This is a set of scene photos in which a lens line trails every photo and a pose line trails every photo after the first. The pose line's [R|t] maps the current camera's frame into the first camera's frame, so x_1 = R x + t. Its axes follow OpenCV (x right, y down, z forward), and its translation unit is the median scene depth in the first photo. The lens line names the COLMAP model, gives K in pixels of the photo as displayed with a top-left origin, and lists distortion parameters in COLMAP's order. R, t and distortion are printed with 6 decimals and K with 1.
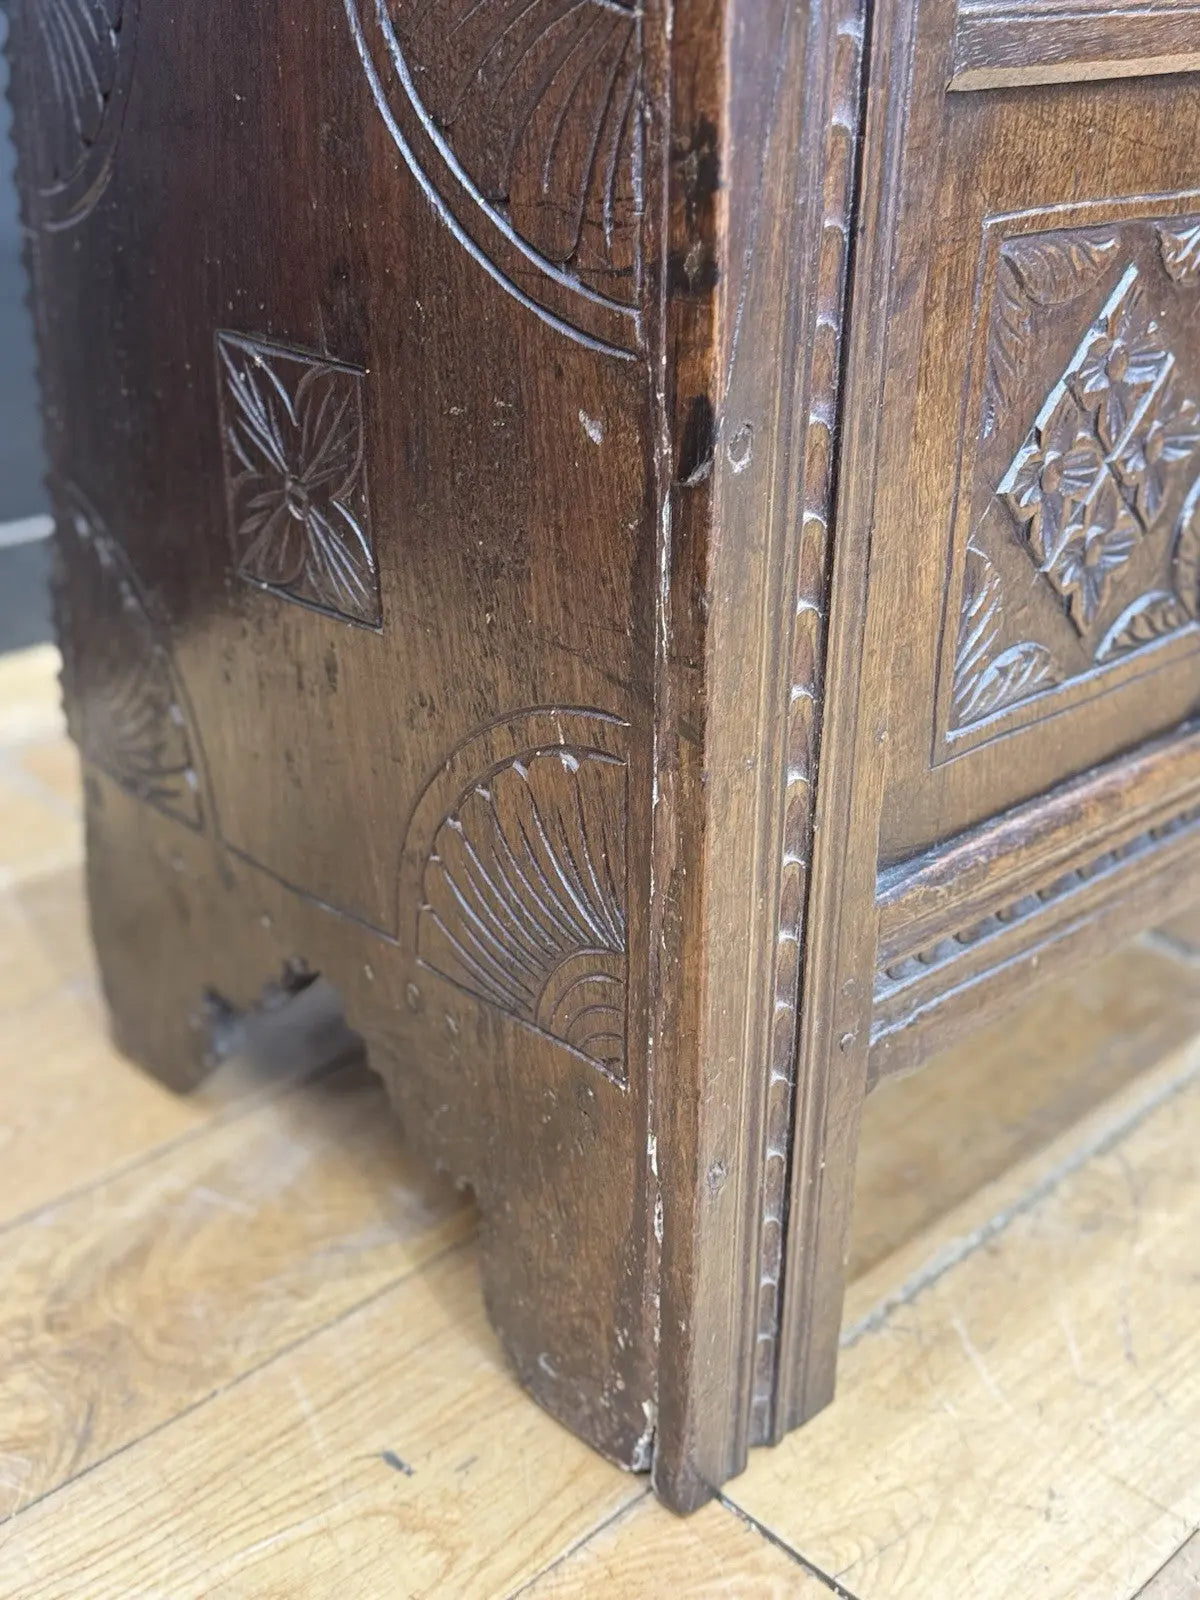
lens RADIAL K [[1786.6, 0, 605.8], [0, 1786.6, 812.7], [0, 0, 1]] dist [0.211395, -0.494884]
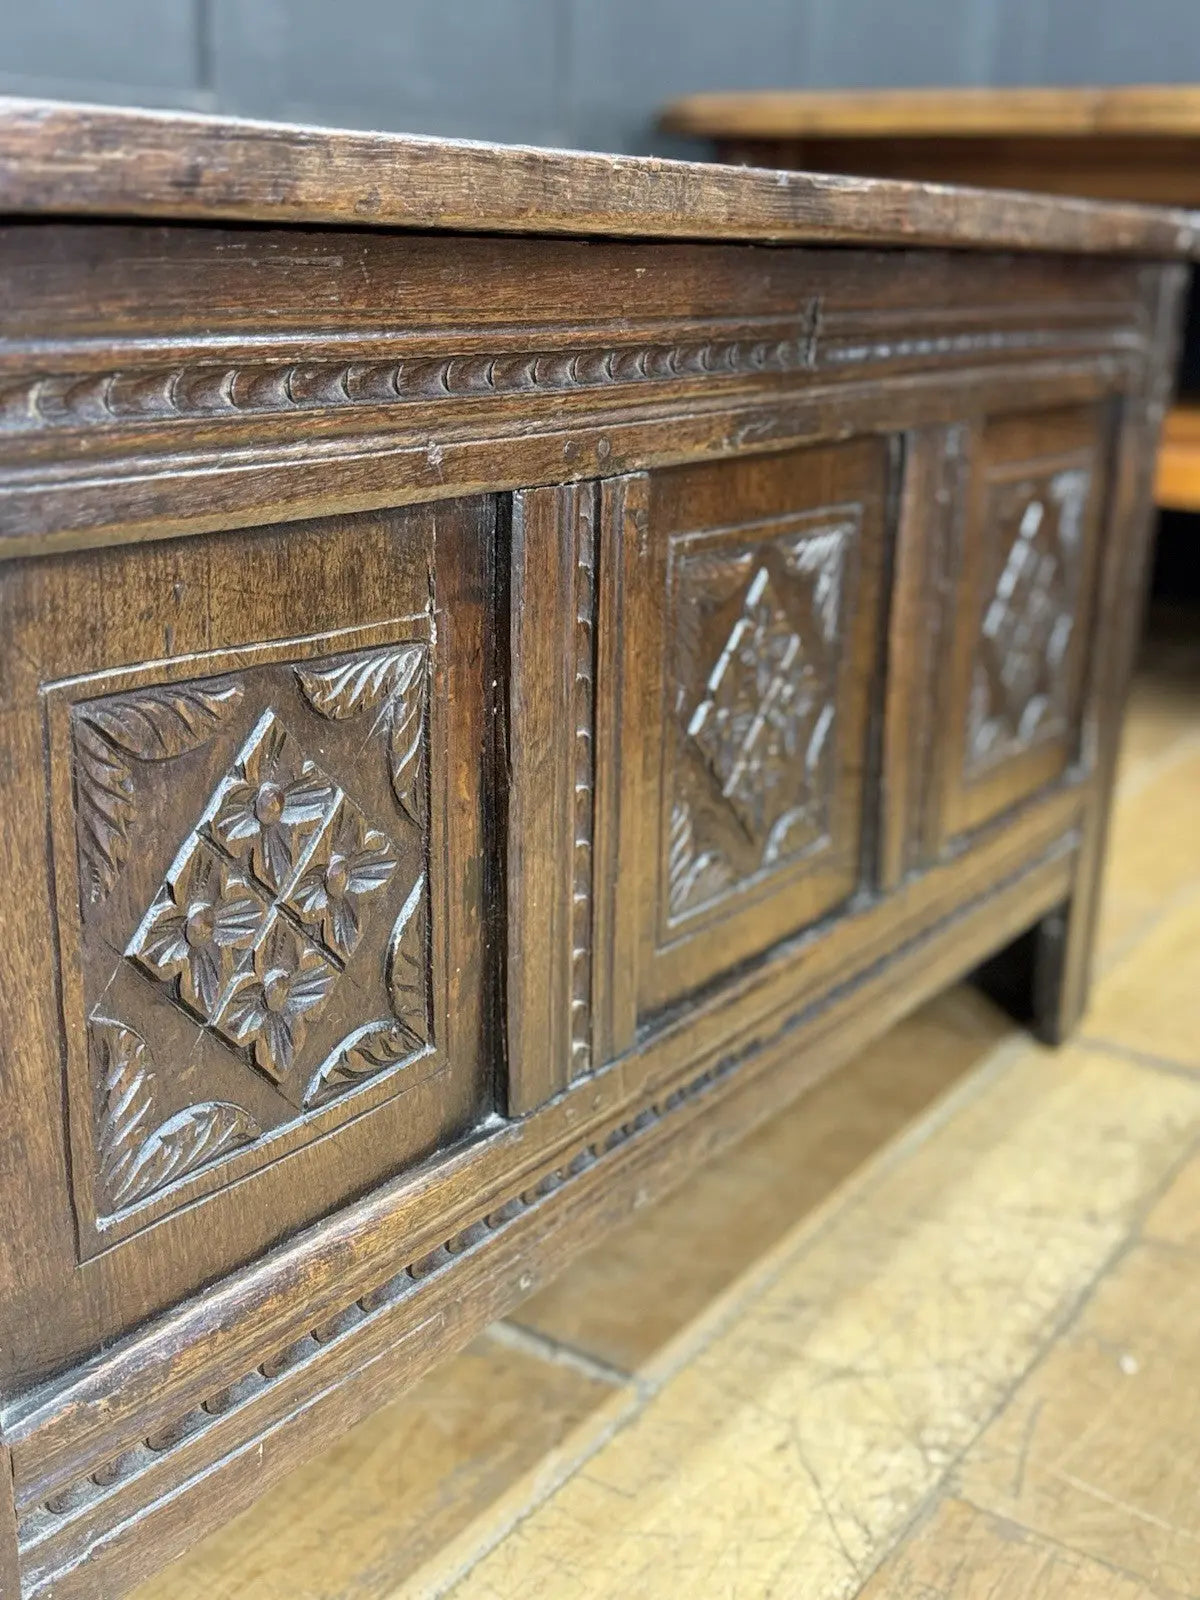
lens RADIAL K [[1786.6, 0, 605.8], [0, 1786.6, 812.7], [0, 0, 1]] dist [0.211395, -0.494884]
pose [[0.978104, -0.048079, 0.202485, 0.259948], [0.078519, 0.986298, -0.145091, -0.091854], [-0.192735, 0.157813, 0.968477, 0.053549]]
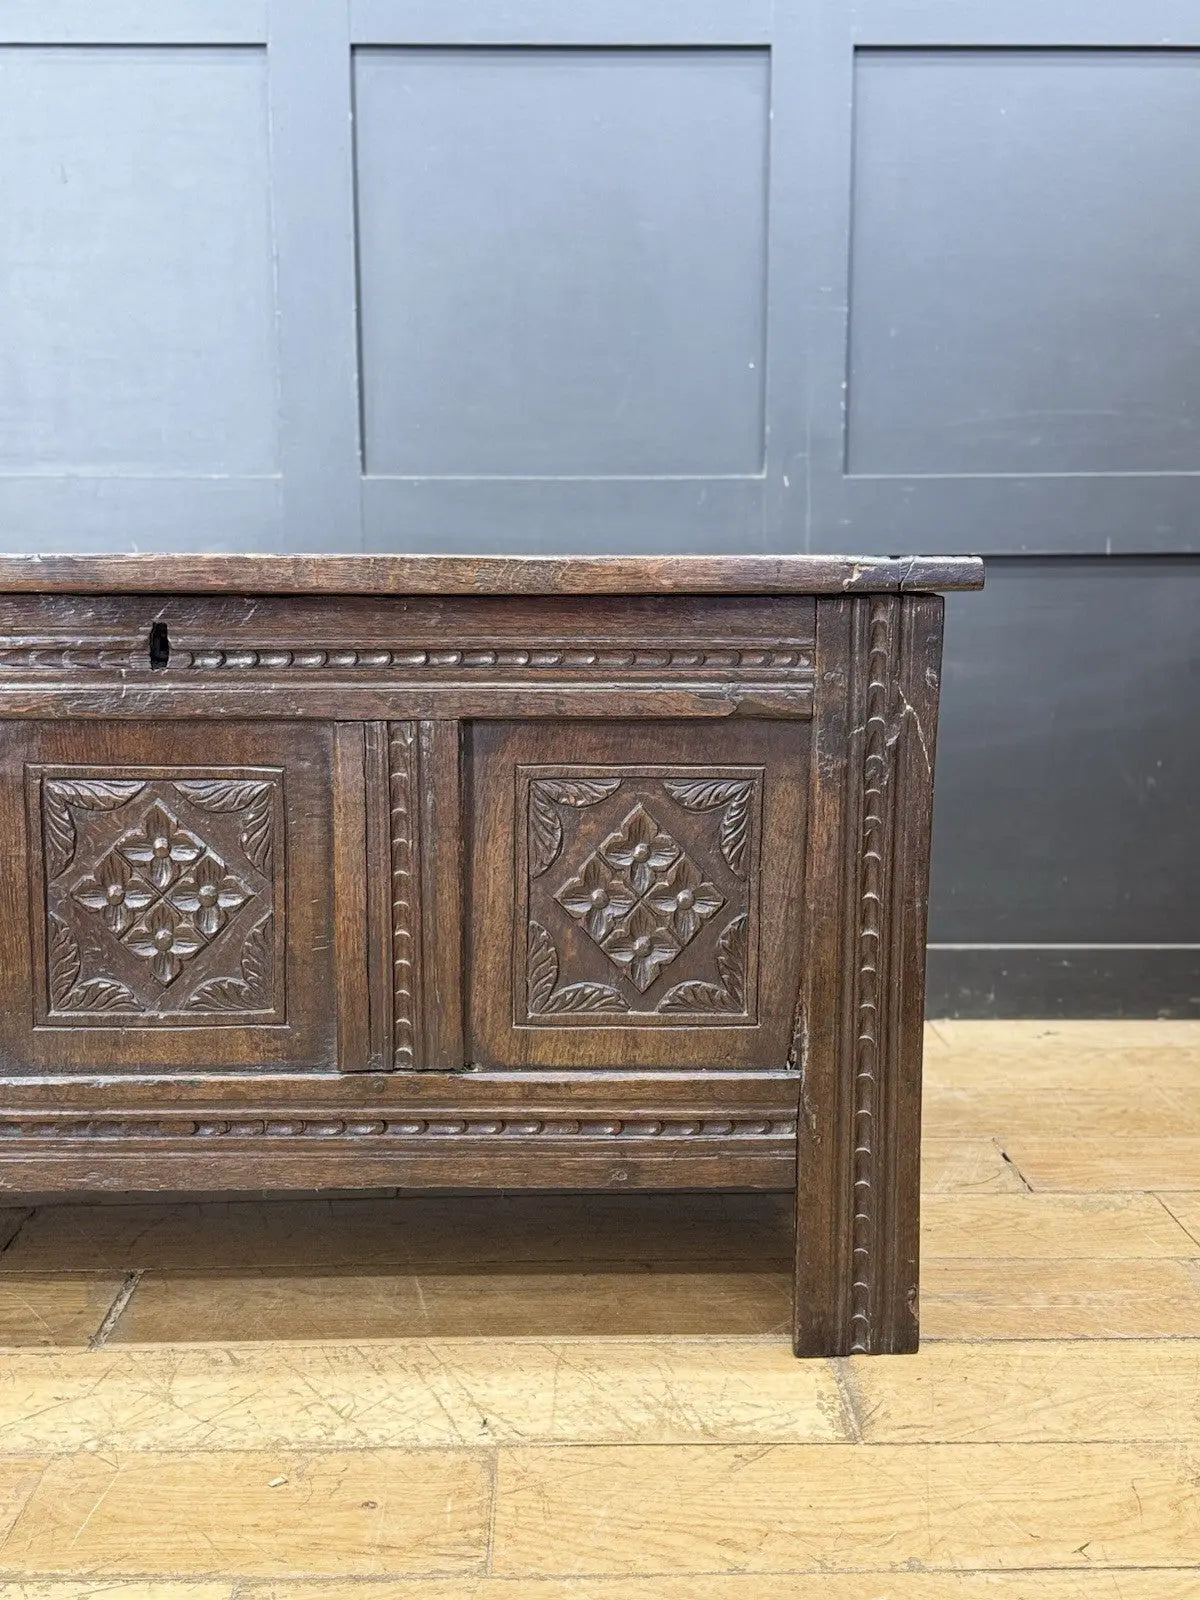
lens RADIAL K [[1786.6, 0, 605.8], [0, 1786.6, 812.7], [0, 0, 1]] dist [0.211395, -0.494884]
pose [[0.722127, 0.085637, -0.686439, 2.400811], [-0.296199, 0.935019, -0.194949, -0.193952], [0.625139, 0.344101, 0.700568, 0.200341]]
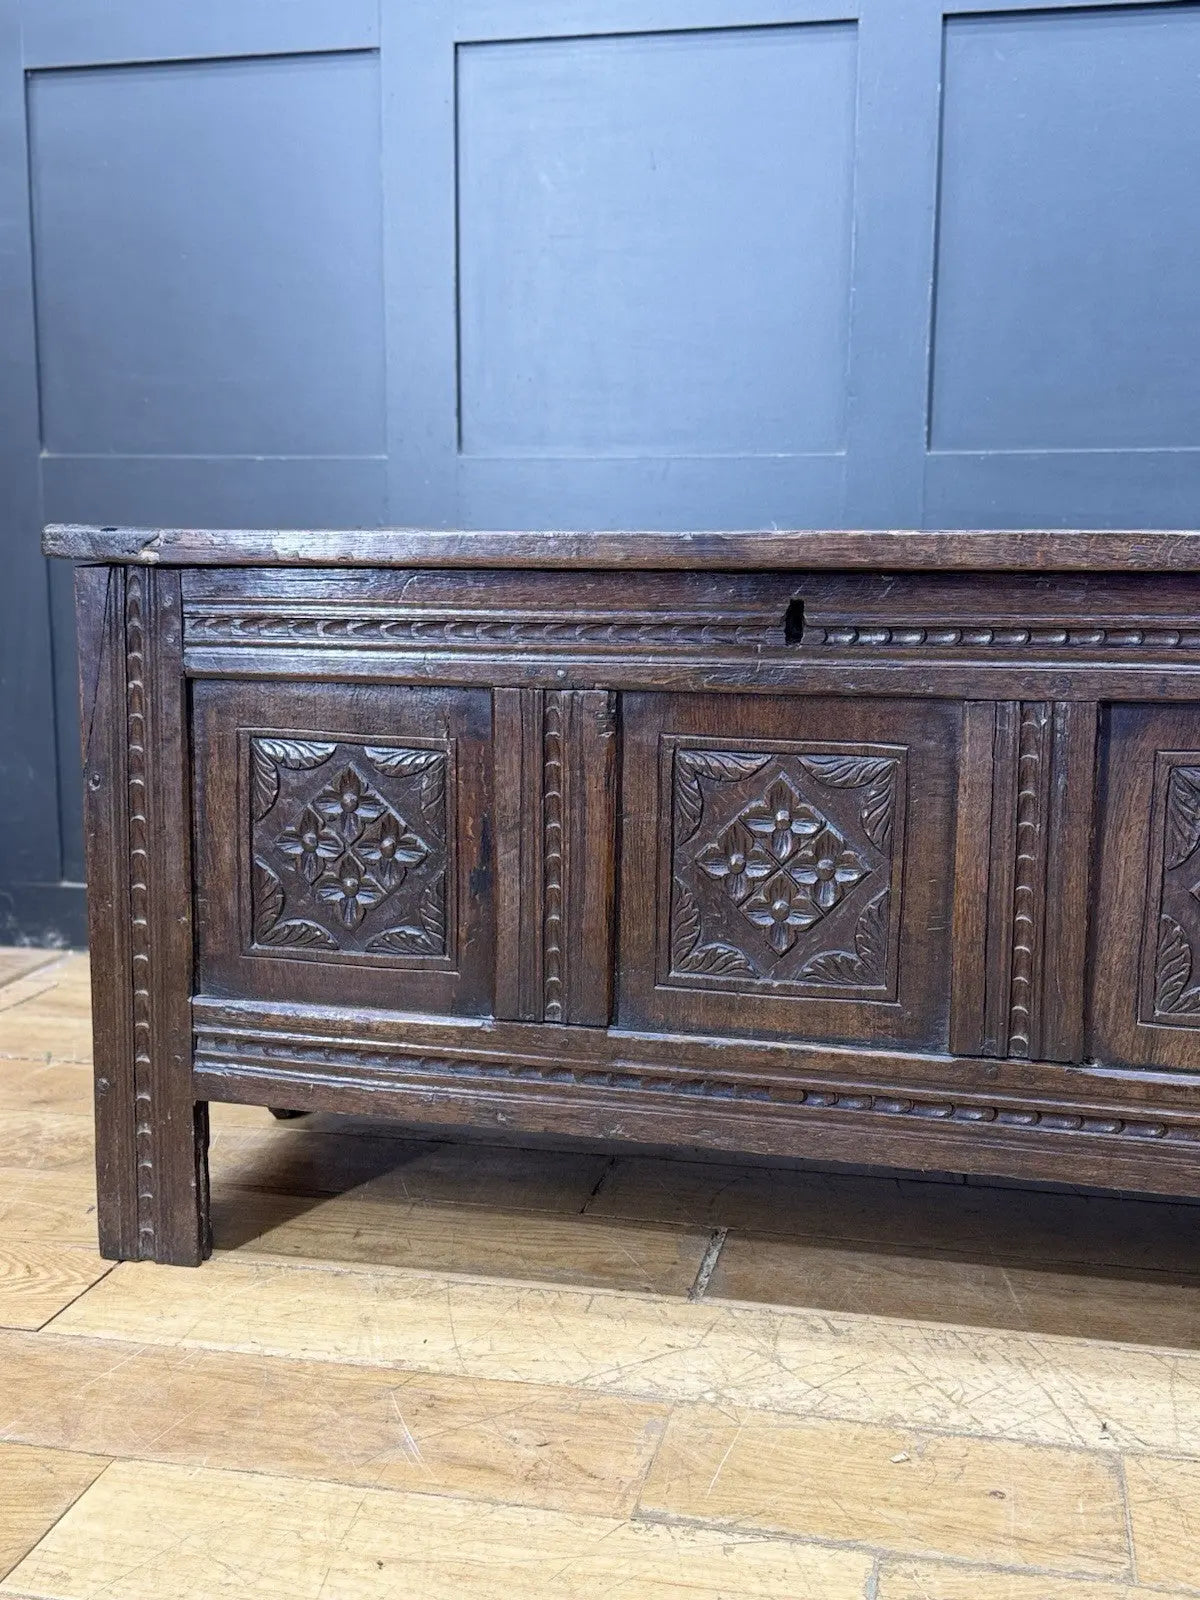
lens RADIAL K [[1786.6, 0, 605.8], [0, 1786.6, 812.7], [0, 0, 1]] dist [0.211395, -0.494884]
pose [[0.535835, 0.121982, -0.835464, 2.257866], [-0.372400, 0.922204, -0.104197, -0.123110], [0.757759, 0.366960, 0.539576, 0.057598]]
